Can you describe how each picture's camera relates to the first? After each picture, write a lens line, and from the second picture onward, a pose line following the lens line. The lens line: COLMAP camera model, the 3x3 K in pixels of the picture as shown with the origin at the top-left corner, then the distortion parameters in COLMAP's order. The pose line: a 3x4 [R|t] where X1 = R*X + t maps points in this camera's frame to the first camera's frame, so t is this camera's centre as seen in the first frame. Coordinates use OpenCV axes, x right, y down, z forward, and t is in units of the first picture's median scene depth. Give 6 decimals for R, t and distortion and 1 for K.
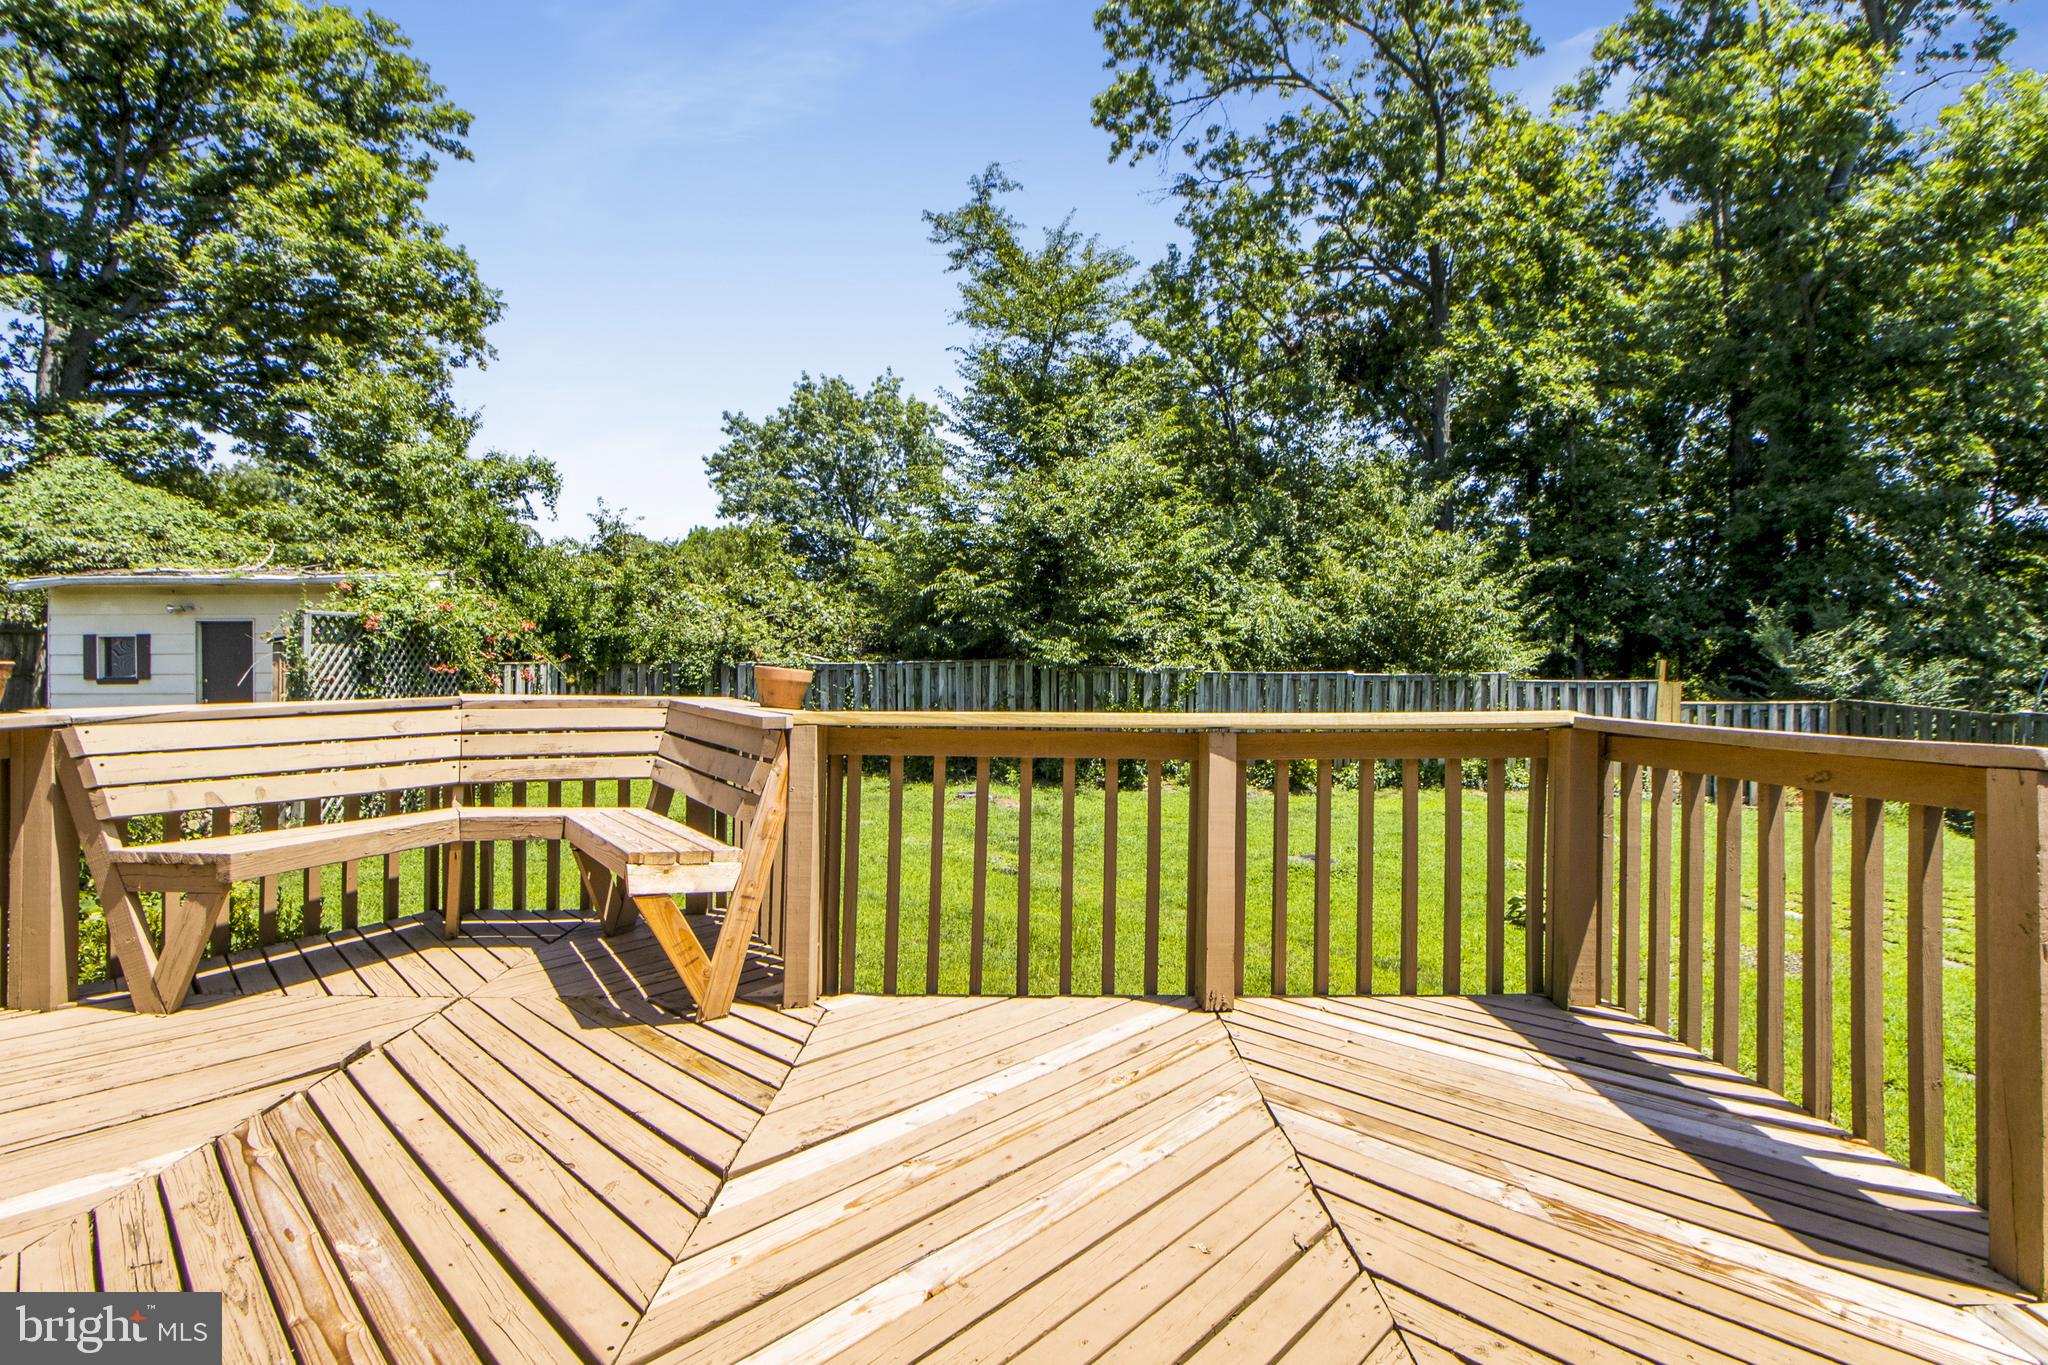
lens RADIAL K [[946.4, 0, 1039.3], [0, 946.4, 586.1], [0, 0, 1]] dist [0.018392, -0.012178]
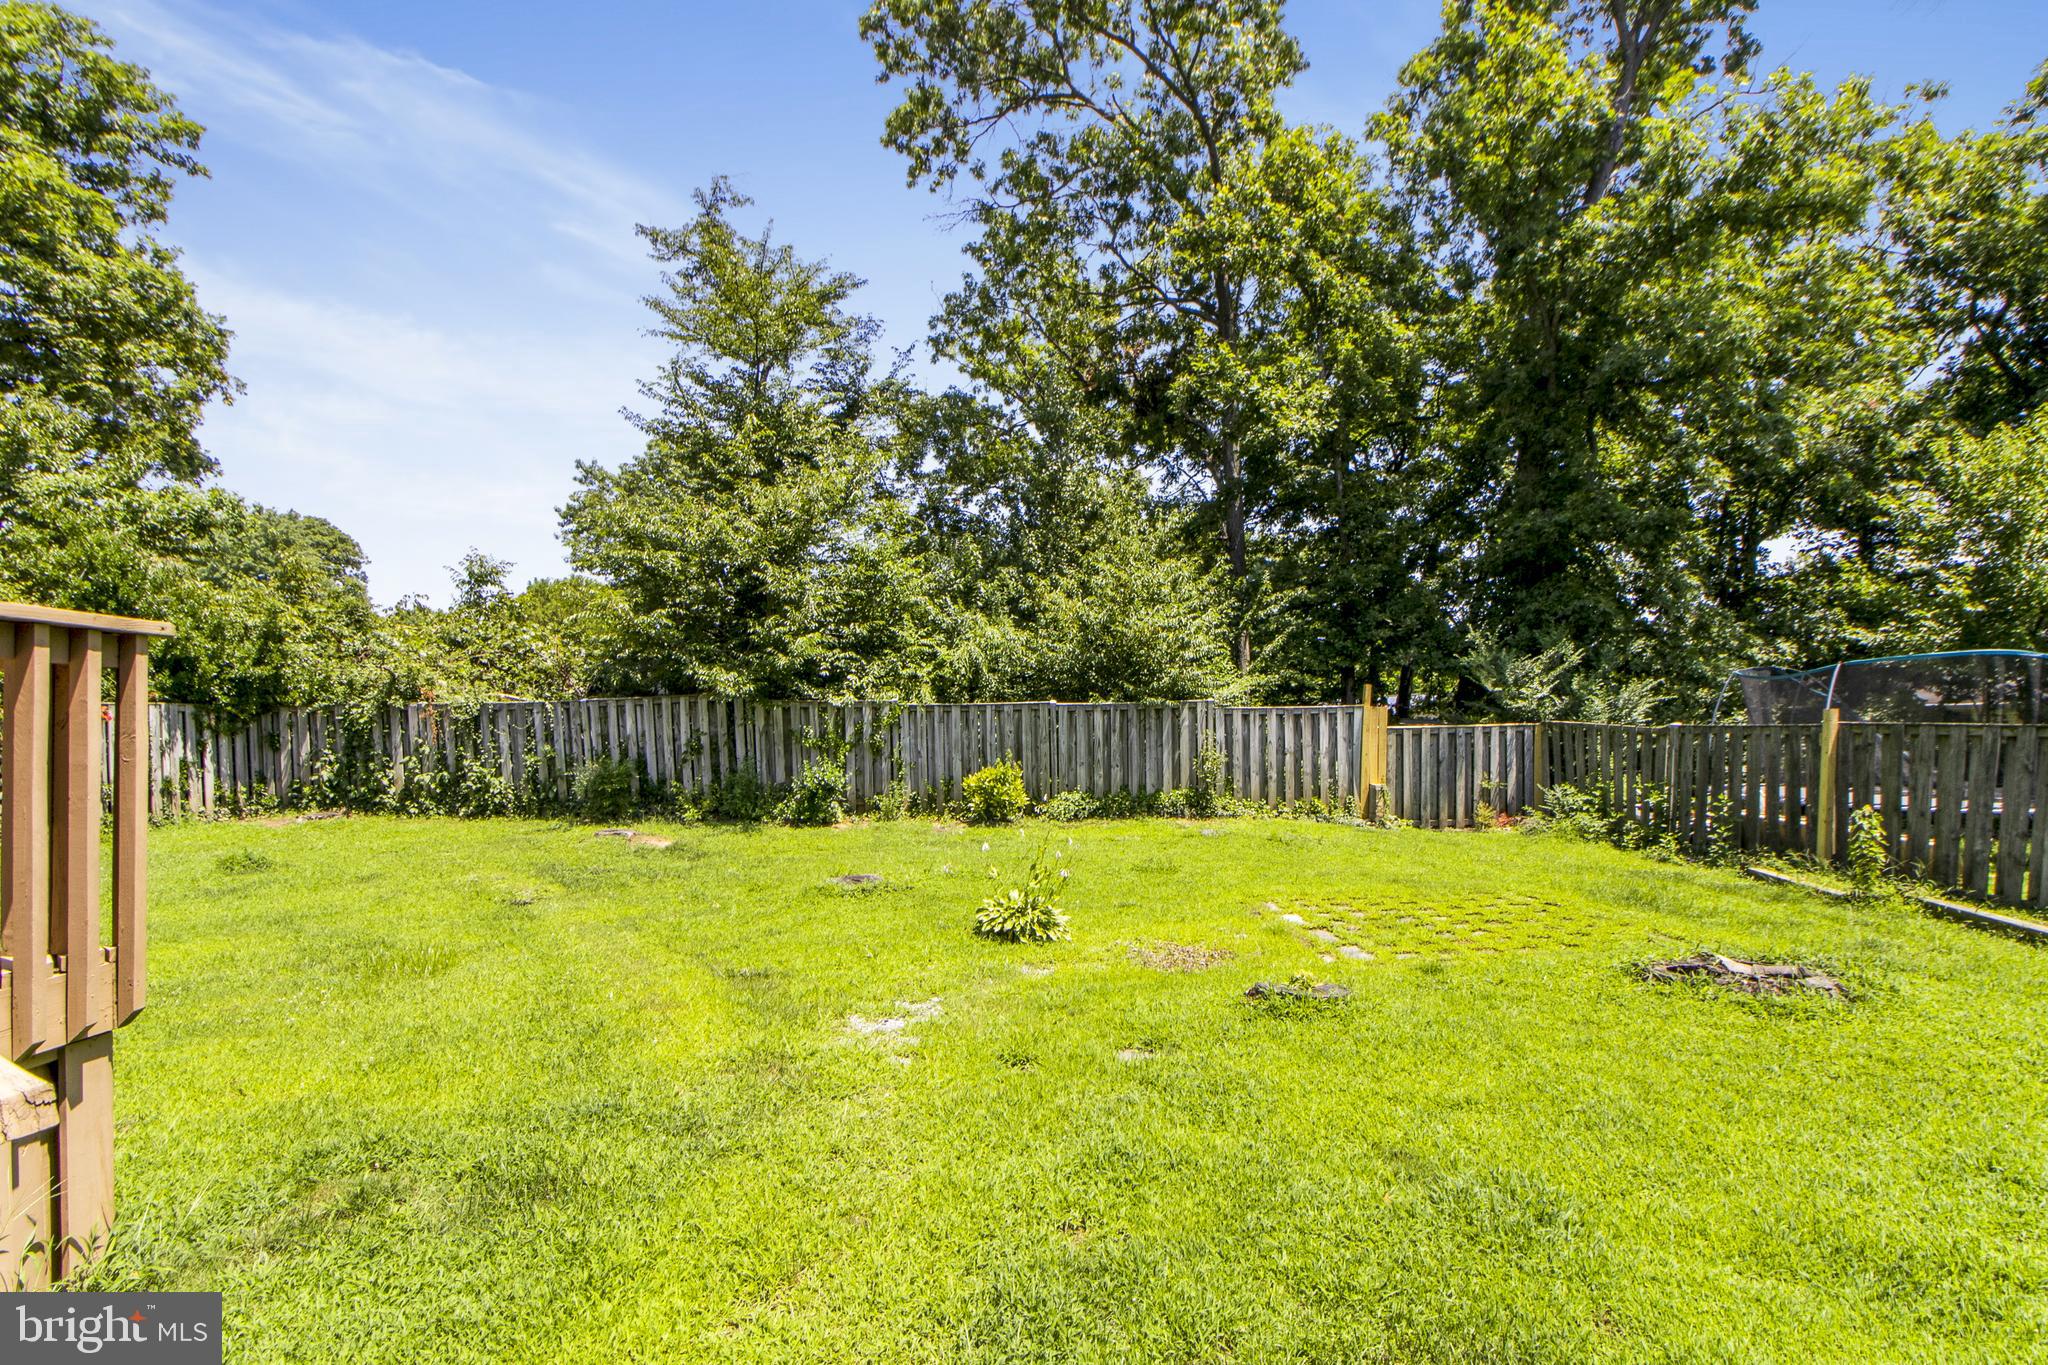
lens RADIAL K [[946.0, 0, 1024.0], [0, 946.0, 682.5], [0, 0, 1]] dist [0.017302, -0.007462]
pose [[0.998766, -0.016029, 0.047016, 0.167871], [0.014138, 0.999088, 0.040278, 0.020525], [-0.047619, -0.039564, 0.998082, 0.018378]]
